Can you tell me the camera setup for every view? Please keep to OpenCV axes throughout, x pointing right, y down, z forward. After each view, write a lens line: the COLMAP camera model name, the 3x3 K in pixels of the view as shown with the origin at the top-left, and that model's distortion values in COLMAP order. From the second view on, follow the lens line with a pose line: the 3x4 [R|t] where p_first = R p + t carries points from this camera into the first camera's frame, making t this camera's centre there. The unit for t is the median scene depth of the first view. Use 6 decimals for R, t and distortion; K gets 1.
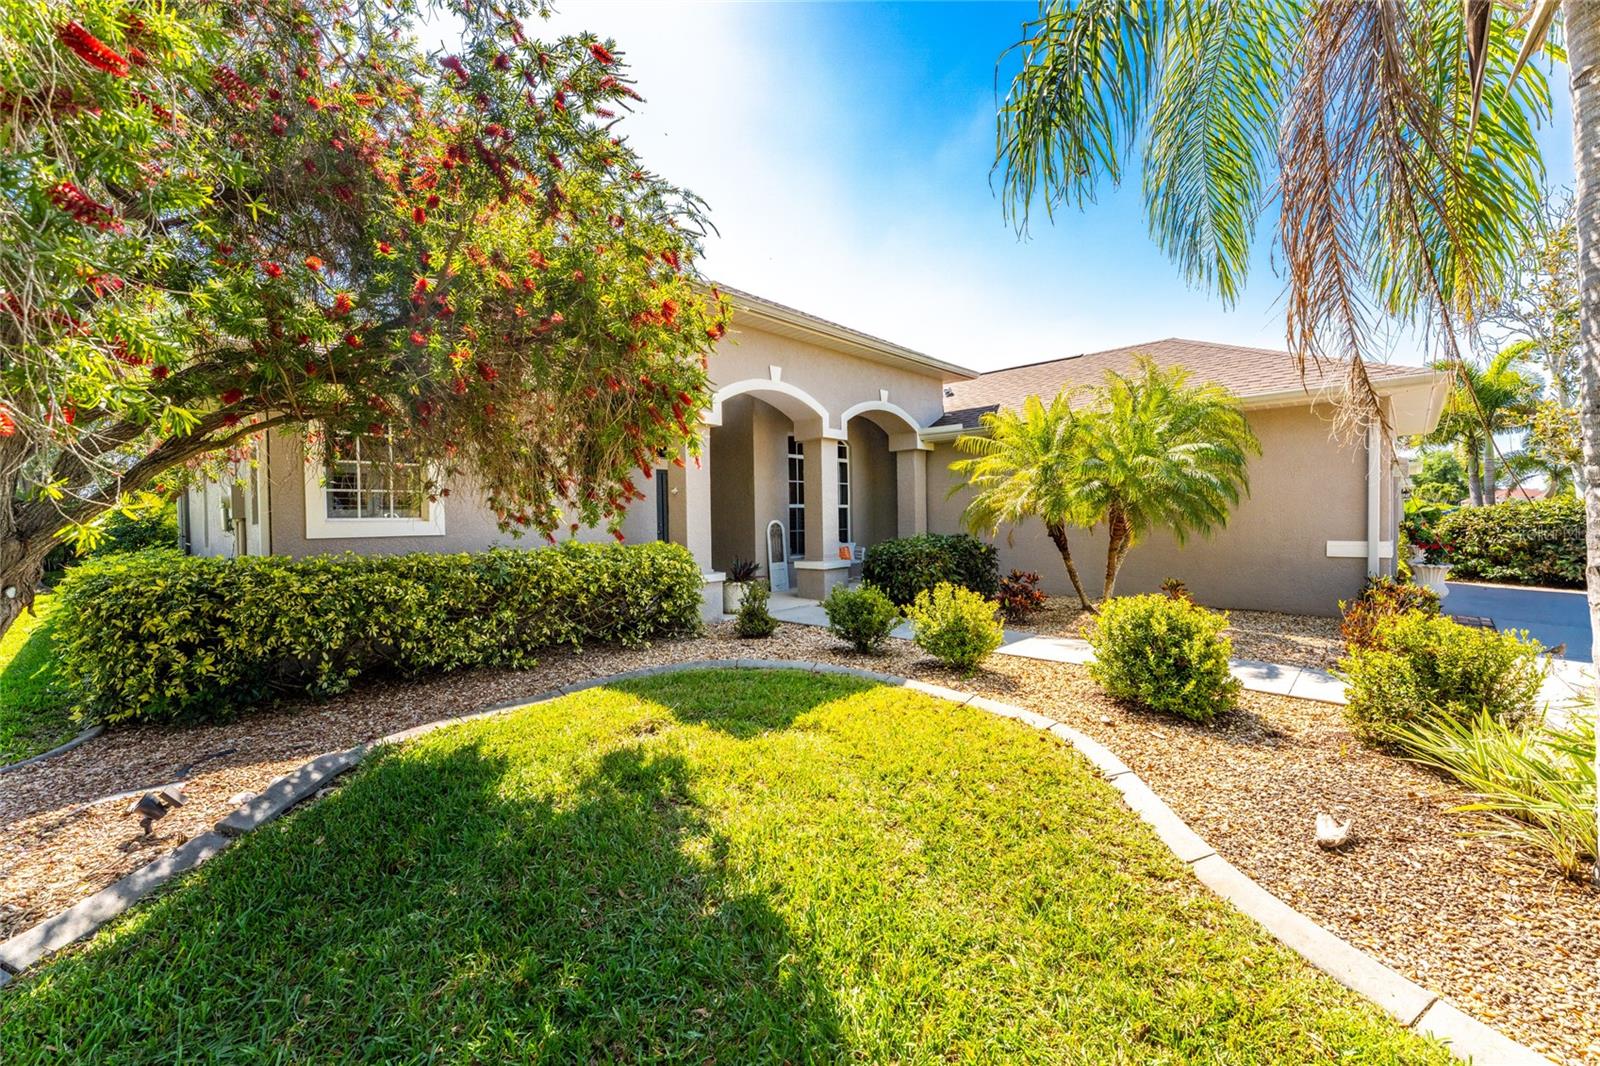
lens RADIAL K [[642.8, 0, 796.2], [0, 642.8, 520.2], [0, 0, 1]] dist [-0.001142, -0.000122]
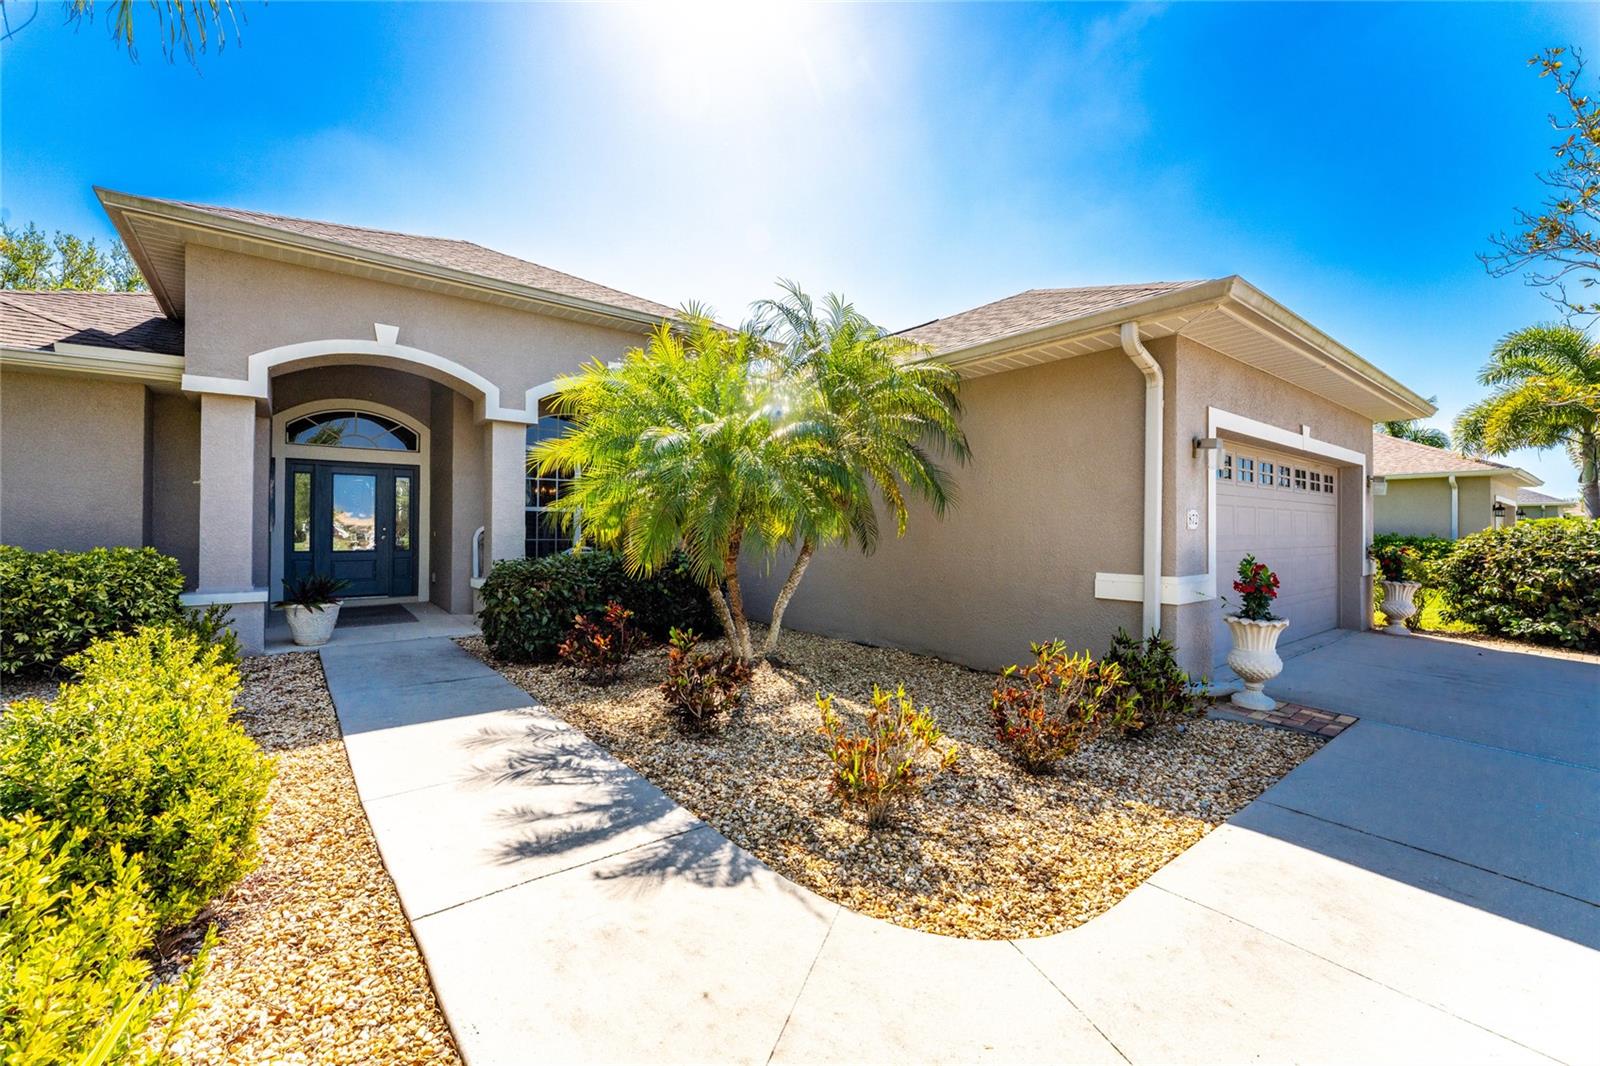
lens RADIAL K [[642.8, 0, 796.2], [0, 642.8, 520.2], [0, 0, 1]] dist [-0.001142, -0.000122]
pose [[0.989241, 0.018412, -0.145132, 0.450378], [-0.020758, 0.999677, -0.014671, -0.002458], [0.144815, 0.017526, 0.989304, 0.244649]]
